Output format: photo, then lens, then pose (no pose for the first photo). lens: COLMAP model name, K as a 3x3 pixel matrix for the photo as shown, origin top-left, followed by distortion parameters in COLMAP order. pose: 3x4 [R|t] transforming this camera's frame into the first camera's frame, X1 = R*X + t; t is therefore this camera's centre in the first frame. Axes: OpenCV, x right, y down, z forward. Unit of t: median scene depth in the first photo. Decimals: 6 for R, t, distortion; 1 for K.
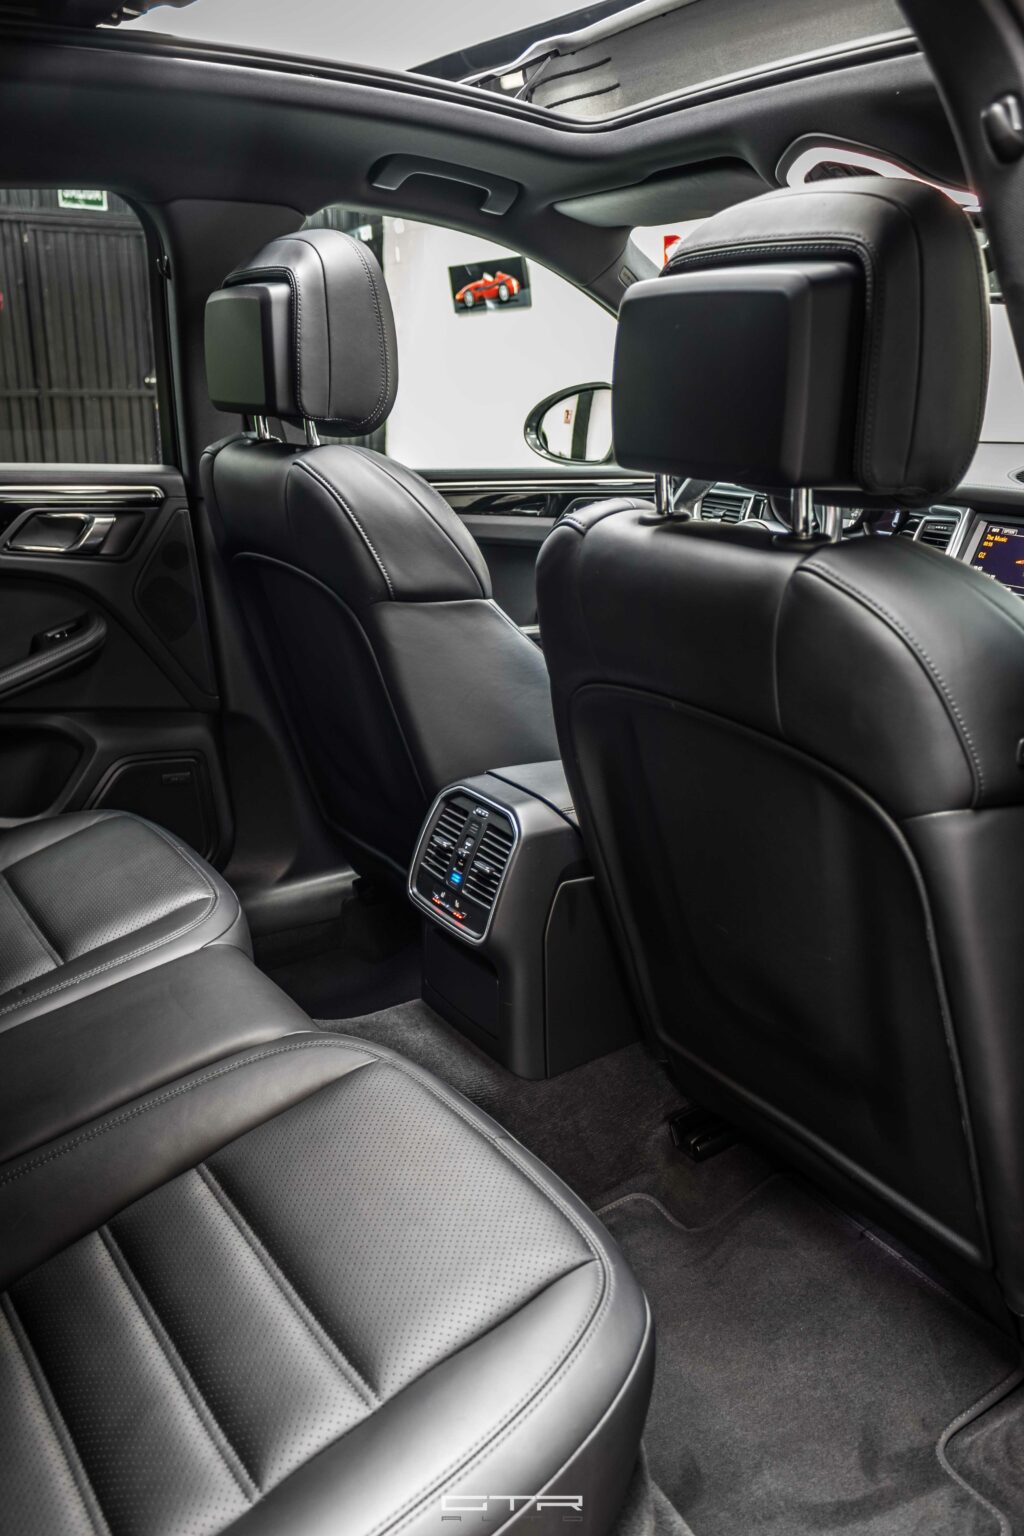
lens RADIAL K [[1190.6, 0, 512.0], [0, 1190.6, 779.8], [0, 0, 1]] dist [0.000569, 0.008071]
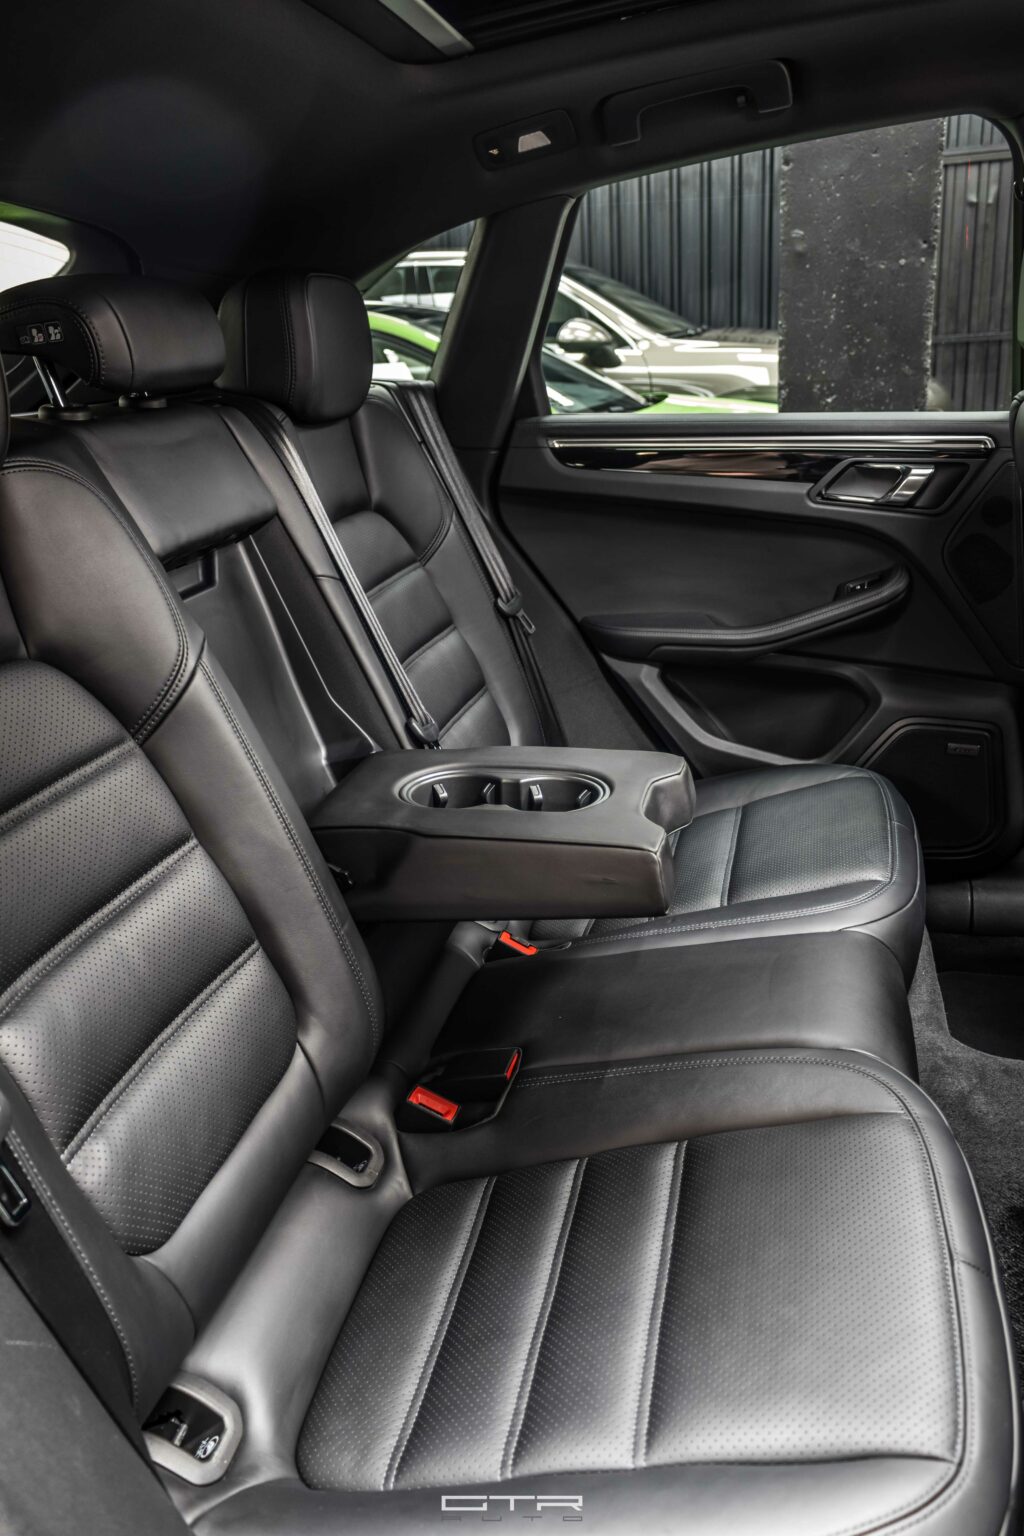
lens RADIAL K [[1190.6, 0, 515.1], [0, 1190.6, 763.2], [0, 0, 1]] dist [0.000569, 0.008071]
pose [[0.709551, 0.194820, -0.677188, 0.185275], [-0.173373, 0.979745, 0.100204, -0.041895], [0.682993, 0.046306, 0.728955, 0.136609]]
